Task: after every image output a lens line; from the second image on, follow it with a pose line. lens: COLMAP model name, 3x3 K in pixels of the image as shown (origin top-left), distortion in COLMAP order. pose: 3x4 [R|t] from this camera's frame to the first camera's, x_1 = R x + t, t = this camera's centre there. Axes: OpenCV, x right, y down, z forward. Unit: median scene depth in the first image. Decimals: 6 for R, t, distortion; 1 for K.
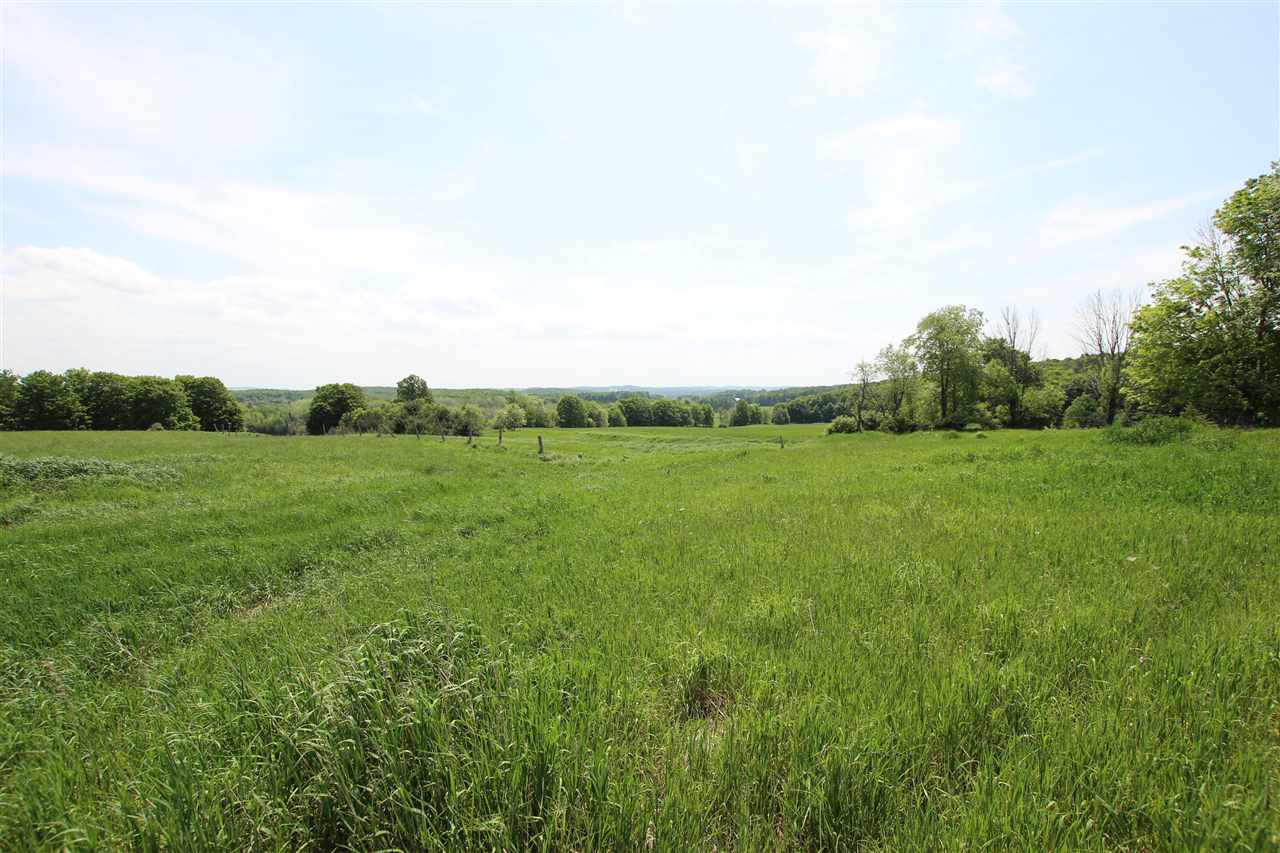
lens RADIAL K [[590.3, 0, 644.0], [0, 590.3, 428.4], [0, 0, 1]] dist [-0.035268, 0.003349]
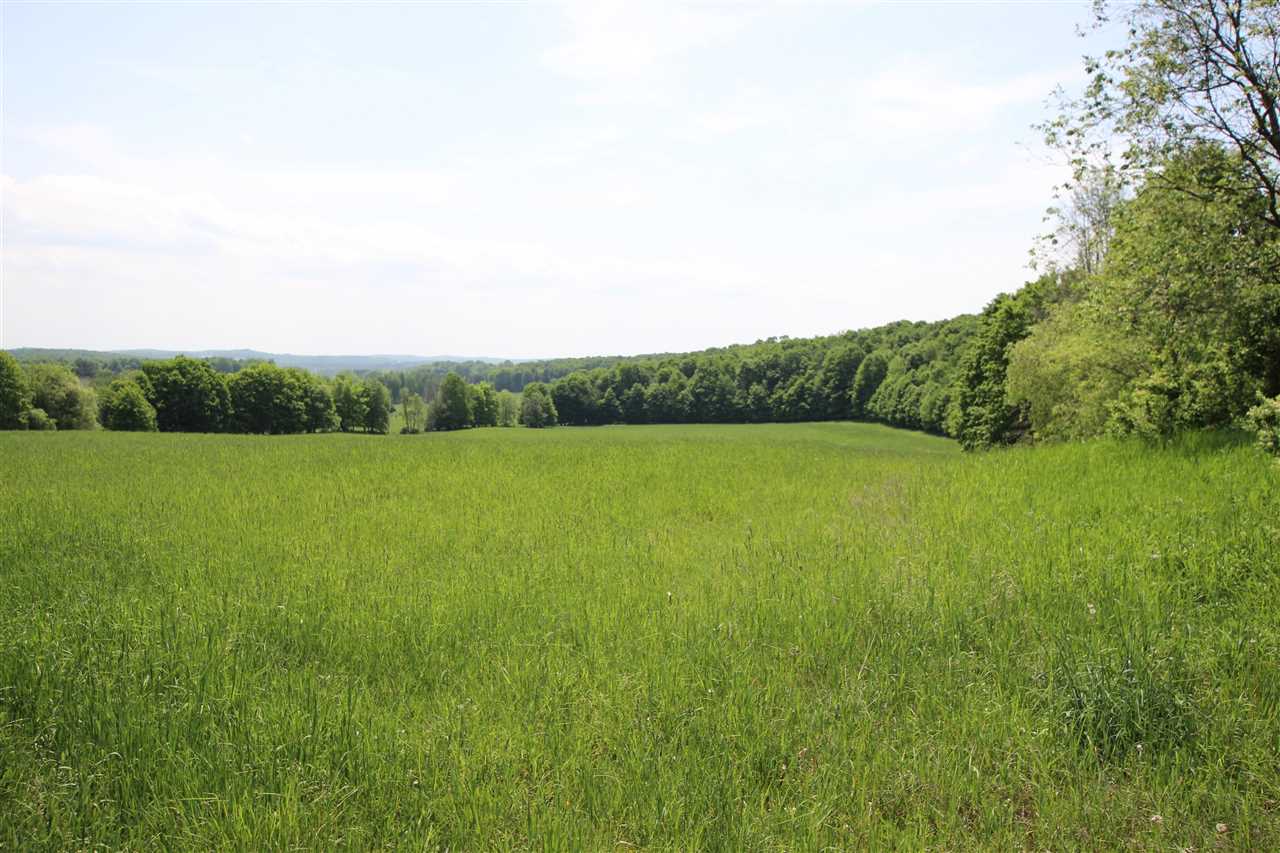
lens RADIAL K [[731.0, 0, 639.9], [0, 731.0, 430.6], [0, 0, 1]] dist [-0.001013, -0.000196]
pose [[0.936739, 0.003434, 0.350011, 0.196567], [-0.001982, 0.999988, -0.004508, -0.003472], [-0.350022, 0.003529, 0.936735, 0.803560]]
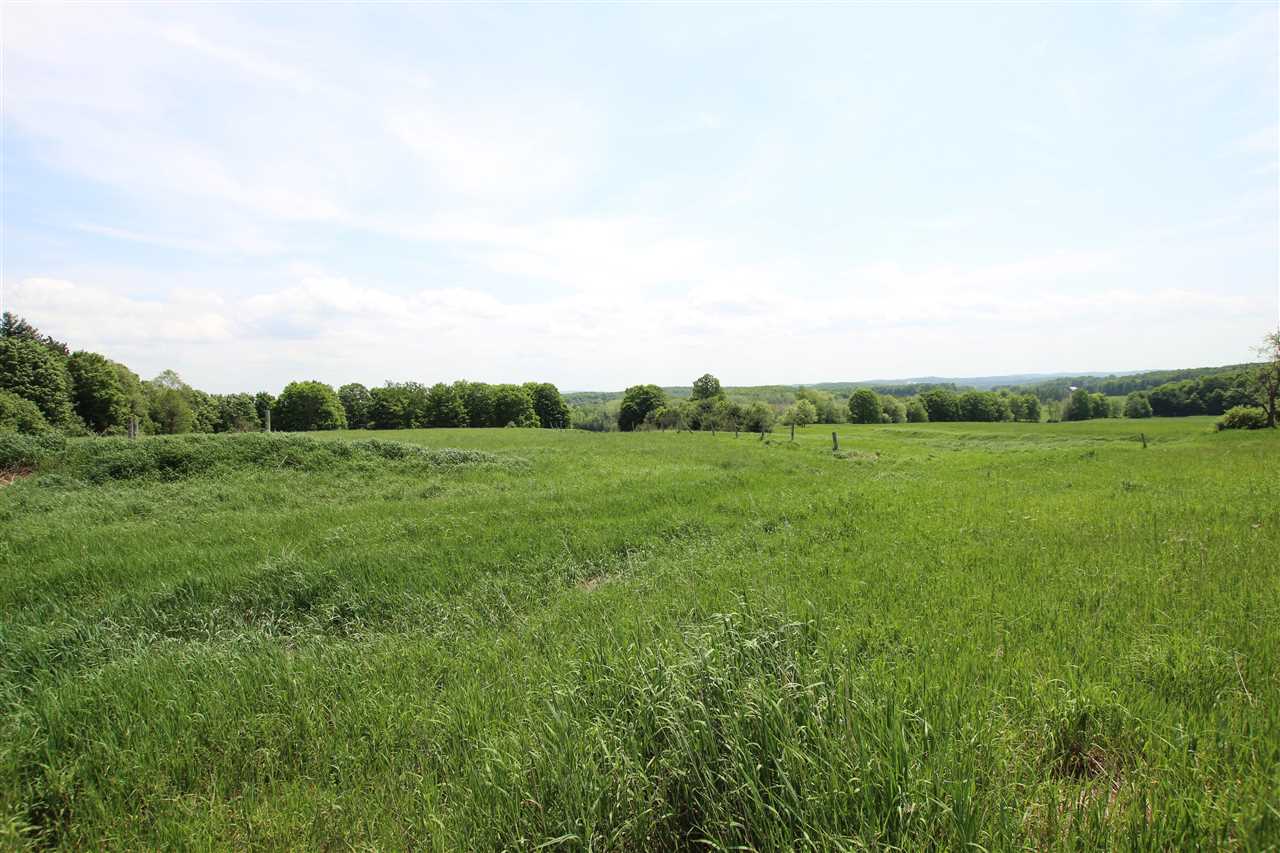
lens RADIAL K [[590.3, 0, 642.3], [0, 590.3, 427.4], [0, 0, 1]] dist [-0.035268, 0.003349]
pose [[0.888028, -0.002702, -0.459781, -0.010358], [0.004588, 0.999985, 0.002984, 0.000347], [0.459766, -0.004759, 0.888028, 0.002263]]
